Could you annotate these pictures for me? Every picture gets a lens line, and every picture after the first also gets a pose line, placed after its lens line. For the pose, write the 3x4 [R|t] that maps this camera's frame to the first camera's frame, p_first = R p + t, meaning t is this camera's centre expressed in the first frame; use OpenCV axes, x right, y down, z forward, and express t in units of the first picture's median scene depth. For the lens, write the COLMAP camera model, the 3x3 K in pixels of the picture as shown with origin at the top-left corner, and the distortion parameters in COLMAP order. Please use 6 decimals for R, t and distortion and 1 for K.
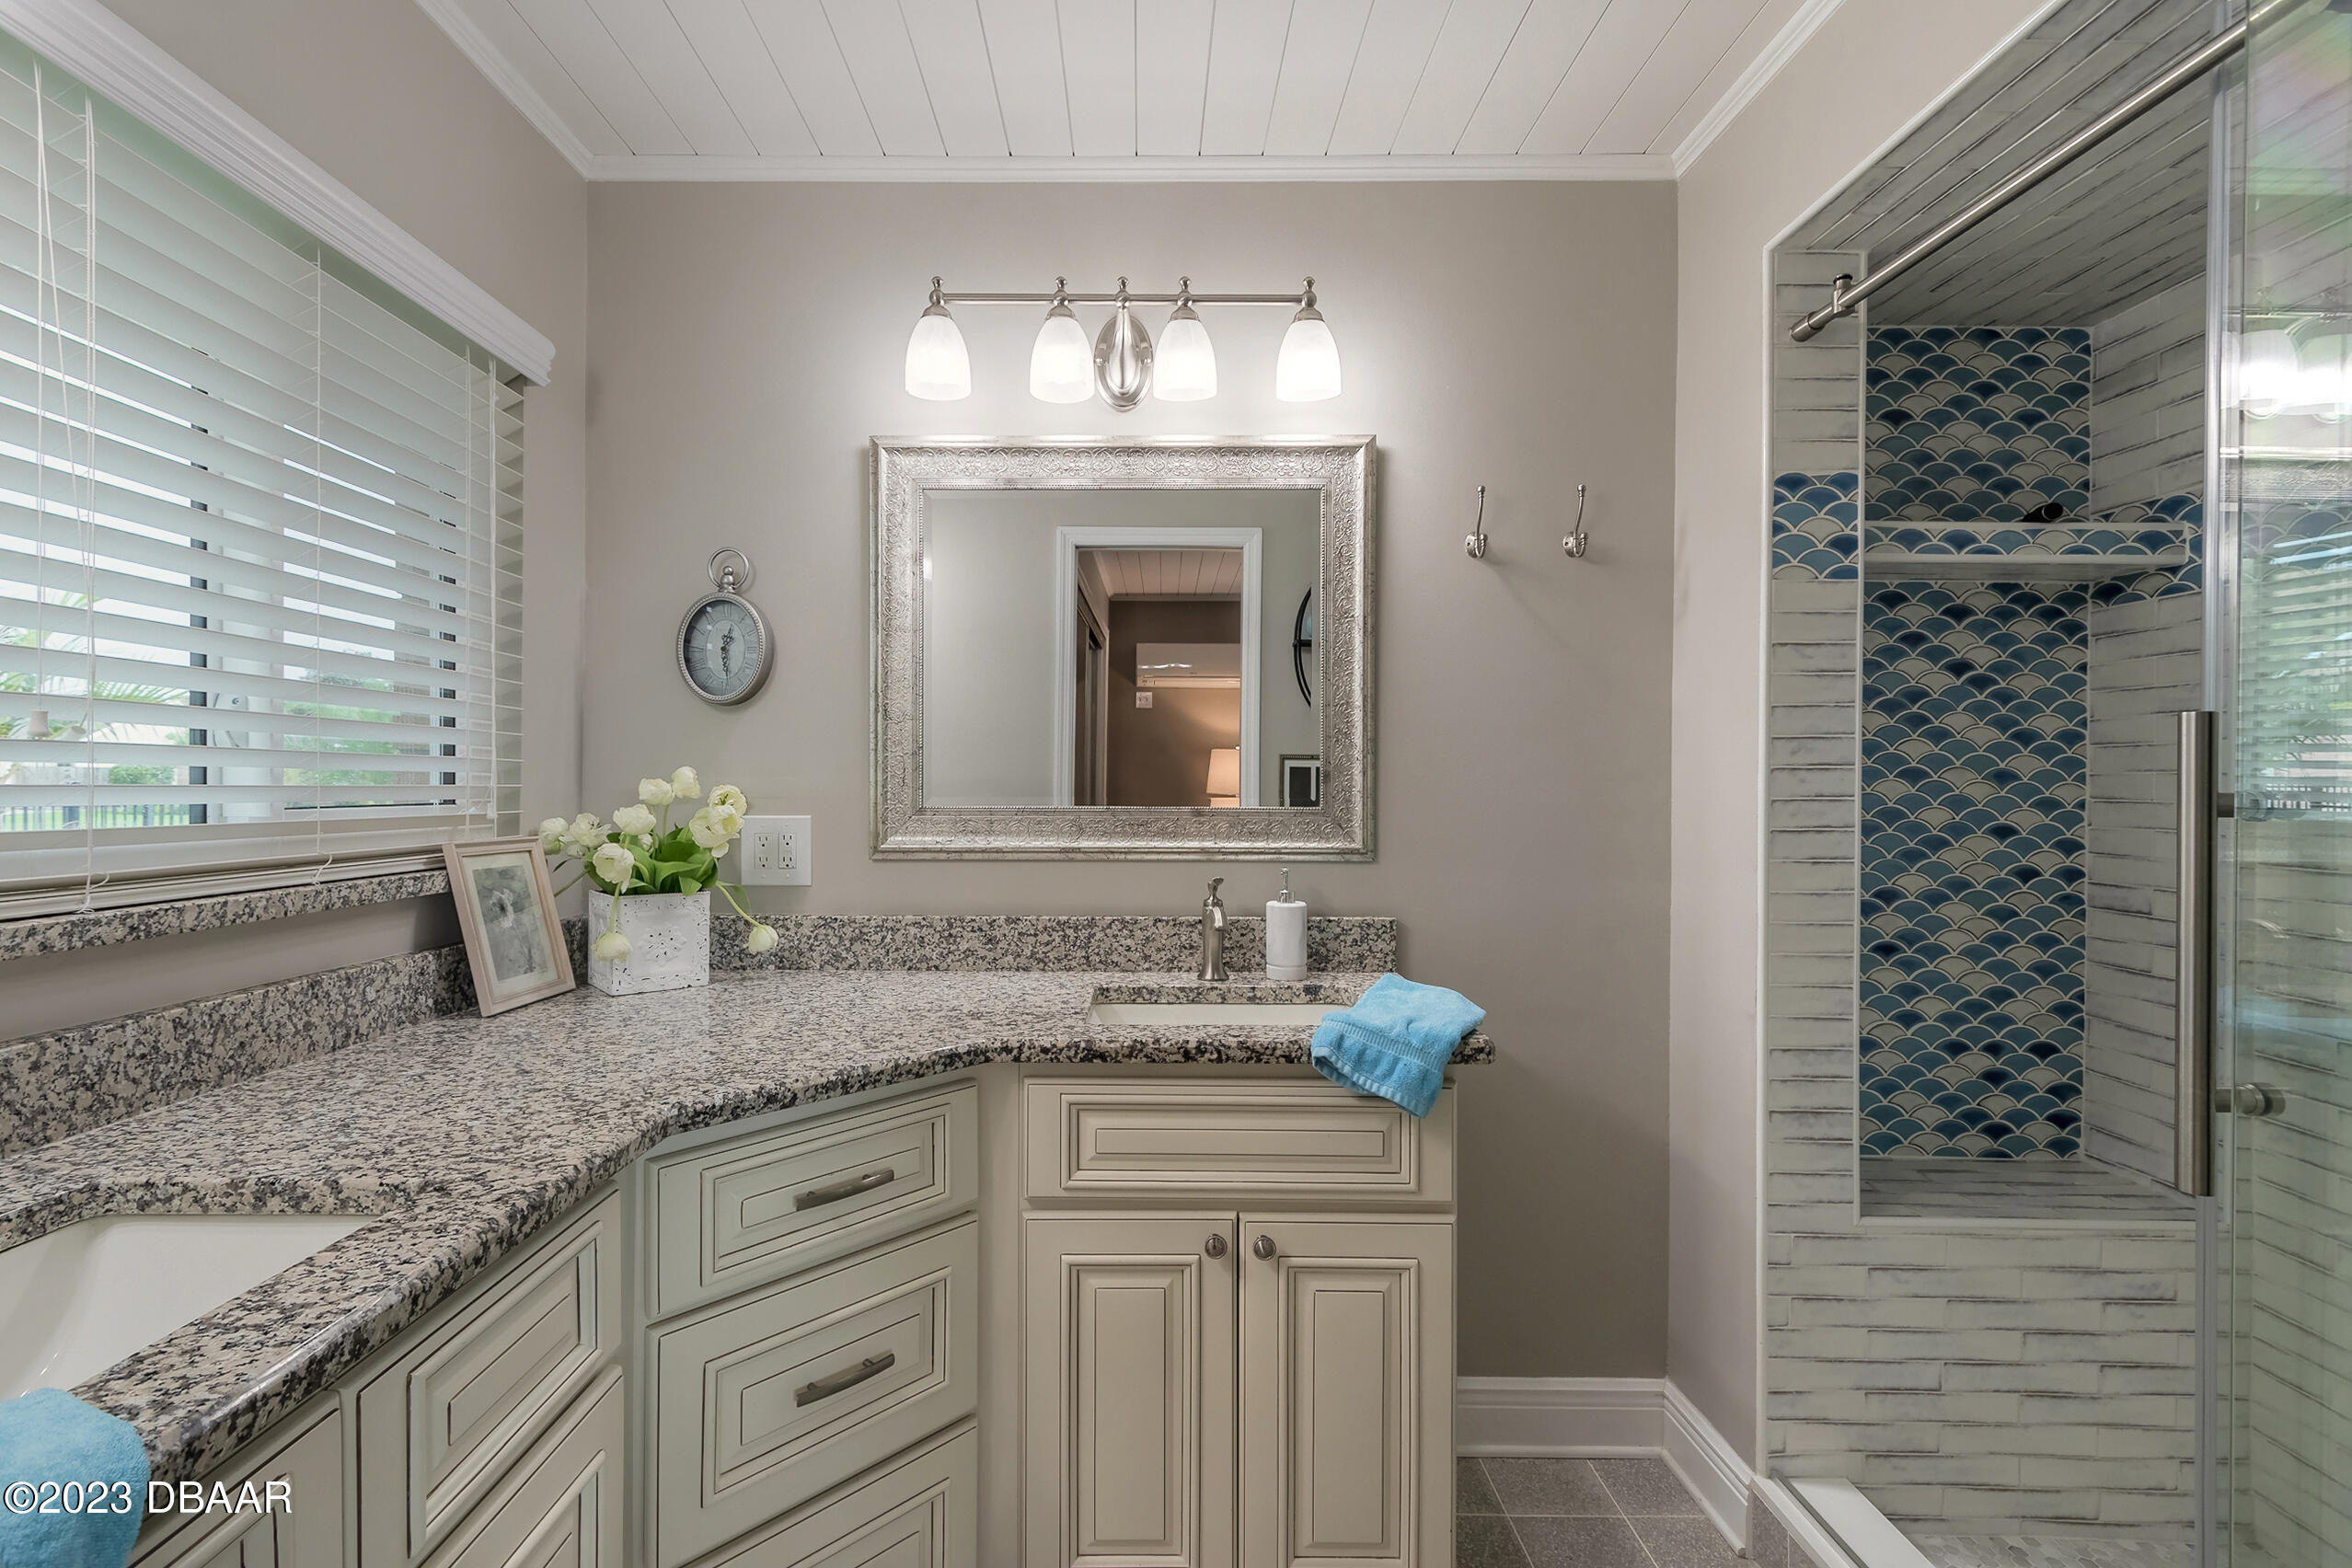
lens RADIAL K [[1066.4, 0, 1157.3], [0, 1066.4, 784.0], [0, 0, 1]] dist [0.009019, -0.002506]
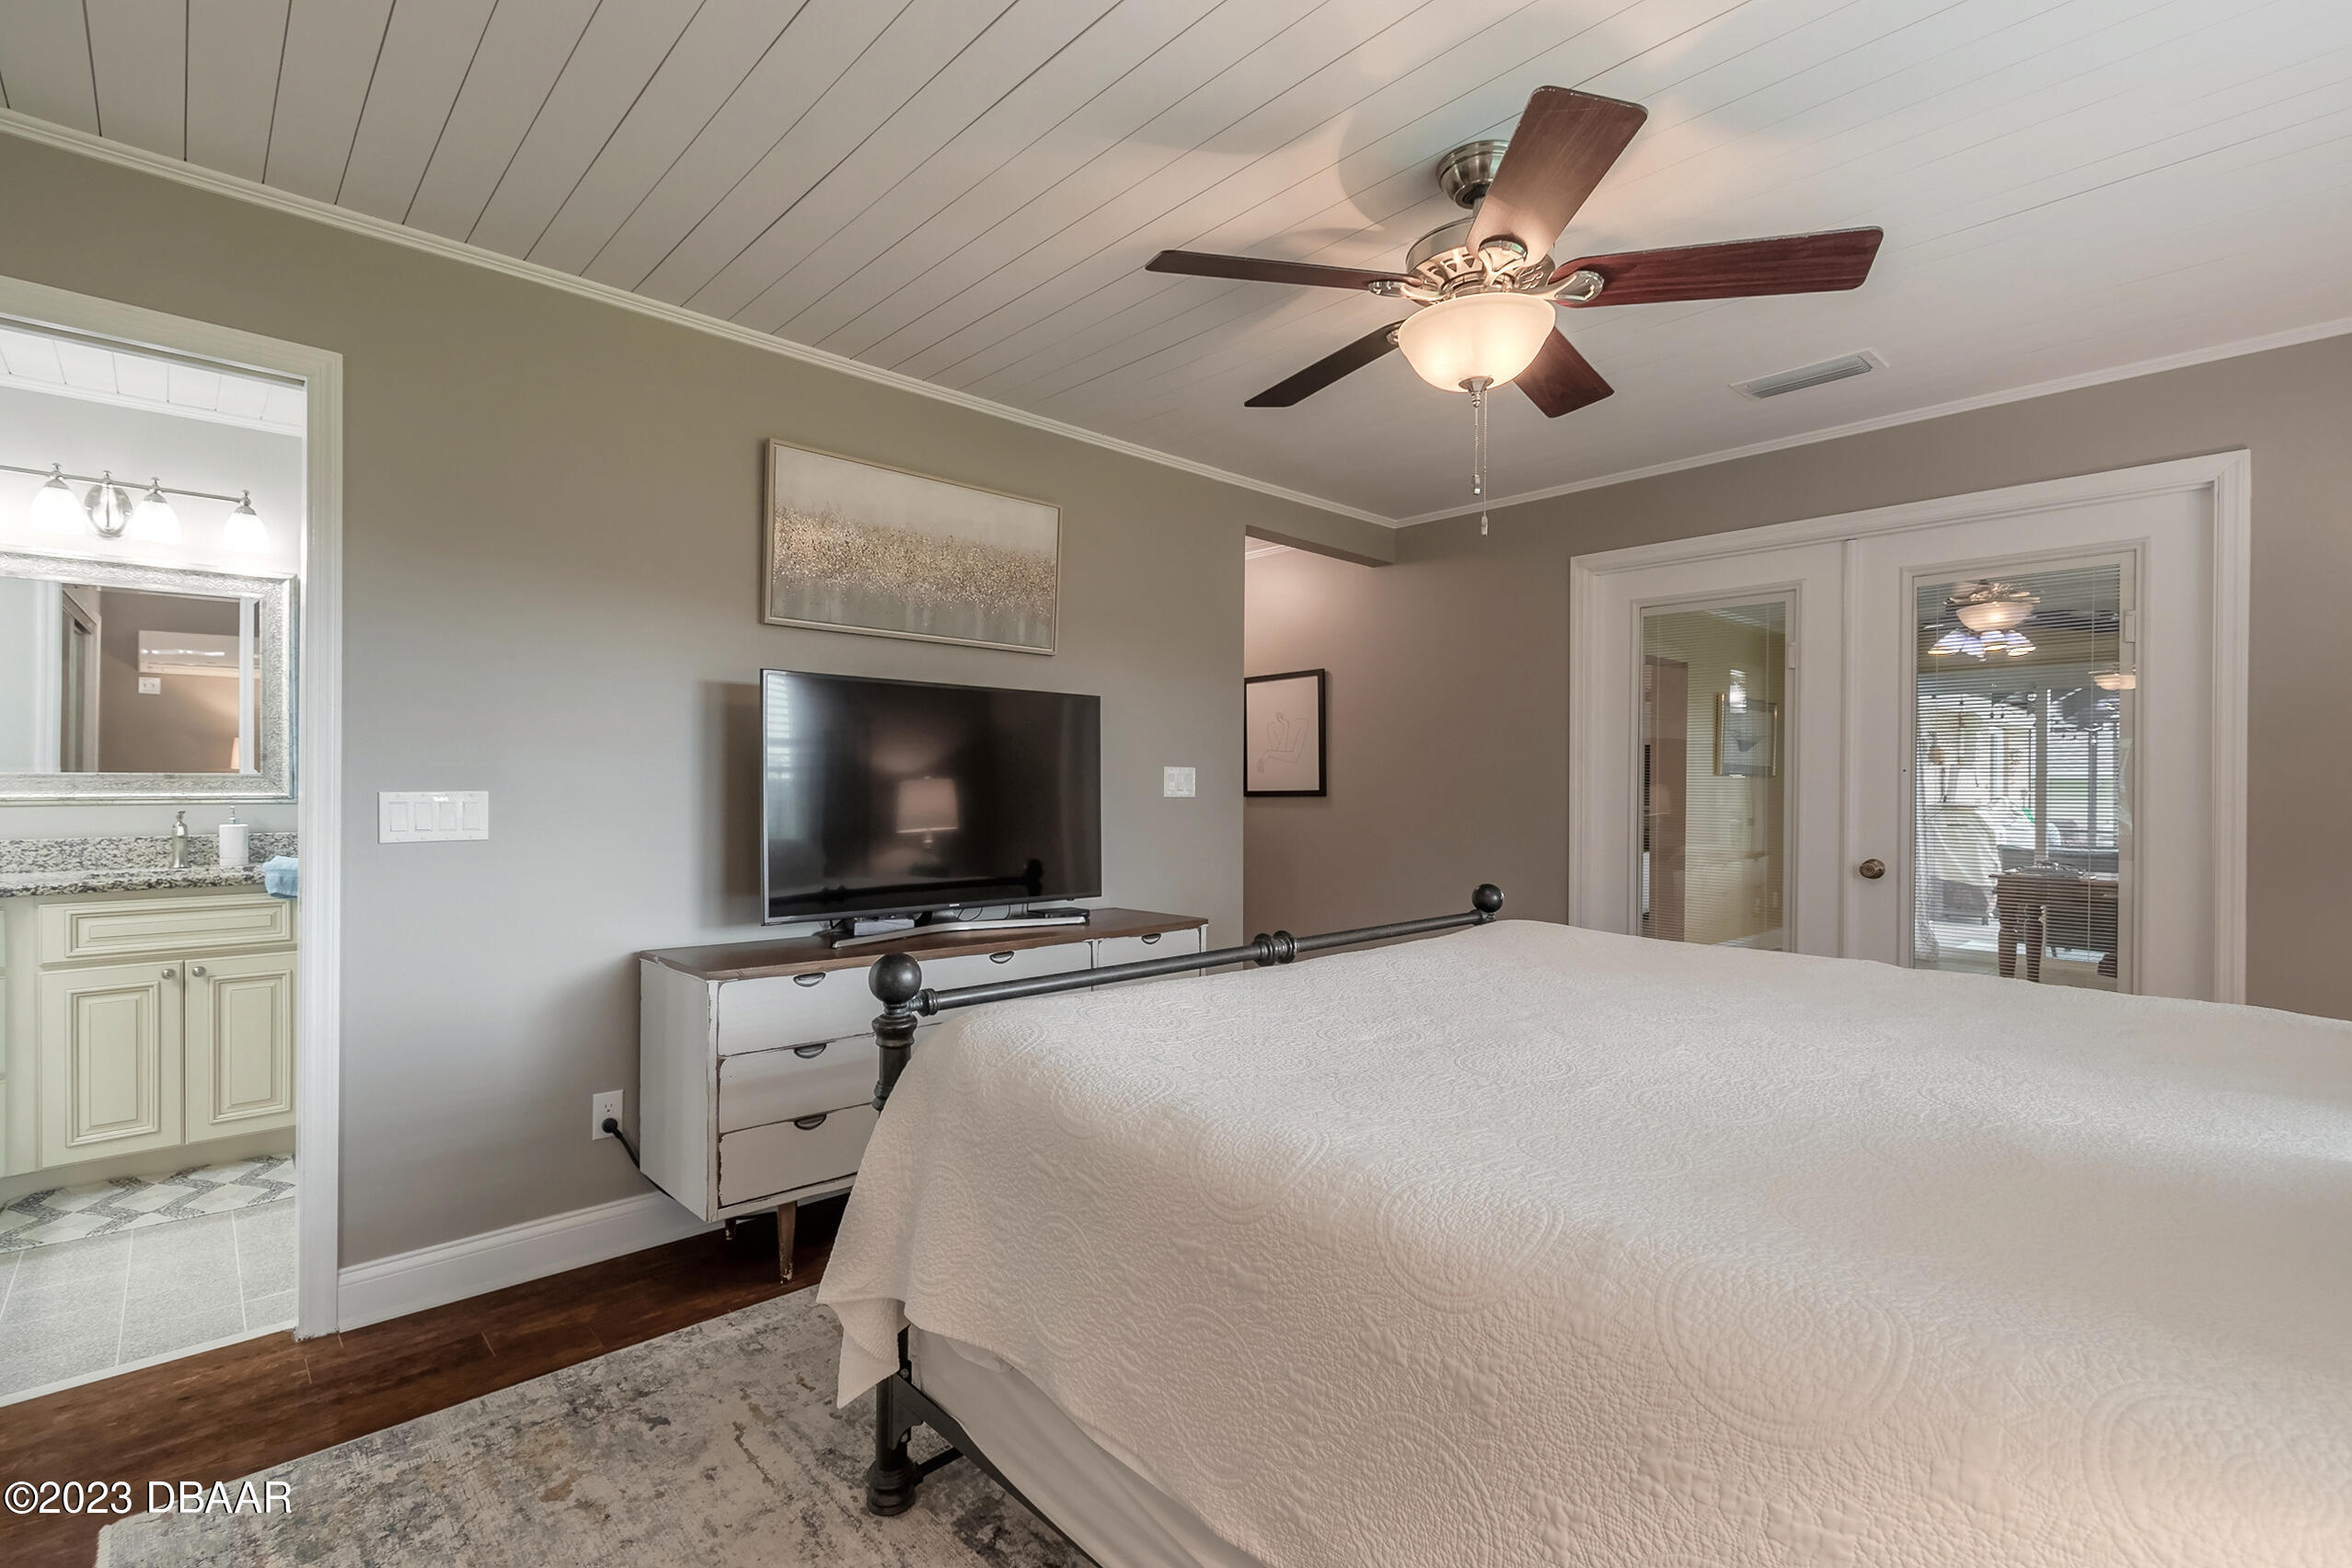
lens RADIAL K [[1066.4, 0, 1143.5], [0, 1066.4, 785.0], [0, 0, 1]] dist [0.009019, -0.002506]
pose [[0.749643, -0.004759, 0.661826, 0.095776], [-0.001092, 0.999964, 0.008427, 0.032556], [-0.661842, -0.007041, 0.749611, -1.856484]]
